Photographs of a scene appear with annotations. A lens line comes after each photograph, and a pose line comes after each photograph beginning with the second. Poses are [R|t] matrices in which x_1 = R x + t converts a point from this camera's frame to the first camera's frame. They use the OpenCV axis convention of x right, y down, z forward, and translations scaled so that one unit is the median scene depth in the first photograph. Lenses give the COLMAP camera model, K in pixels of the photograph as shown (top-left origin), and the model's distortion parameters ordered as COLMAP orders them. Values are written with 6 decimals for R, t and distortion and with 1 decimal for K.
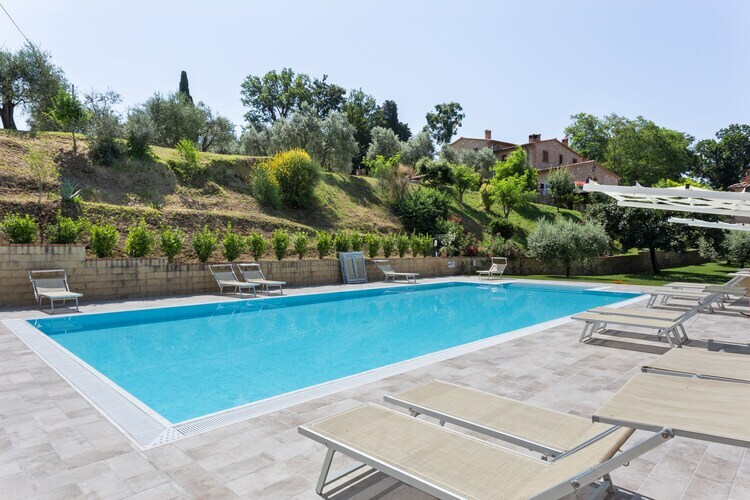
lens RADIAL K [[432.4, 0, 375.0], [0, 432.4, 250.0], [0, 0, 1]] dist [-0.001269, -0.000225]
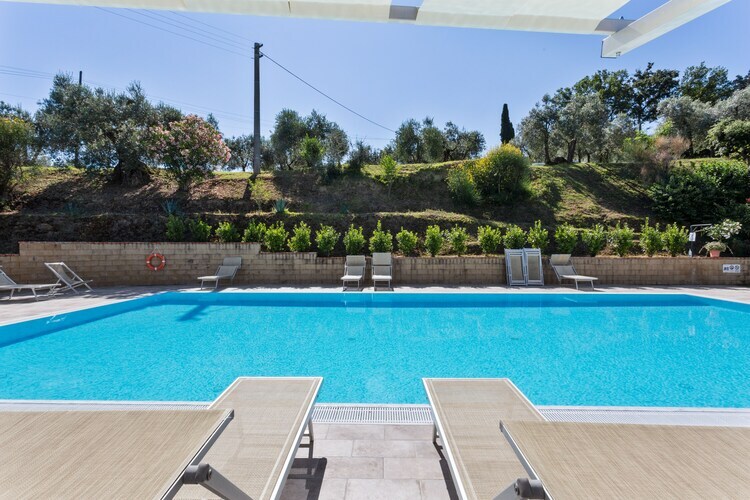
lens RADIAL K [[352.1, 0, 375.0], [0, 352.1, 250.0], [0, 0, 1]] dist [-0.001304, -0.000314]
pose [[0.690788, 0.003712, -0.723048, 0.200607], [-0.000266, 0.999988, 0.004880, 0.002753], [0.723057, -0.003179, 0.690781, 0.243271]]
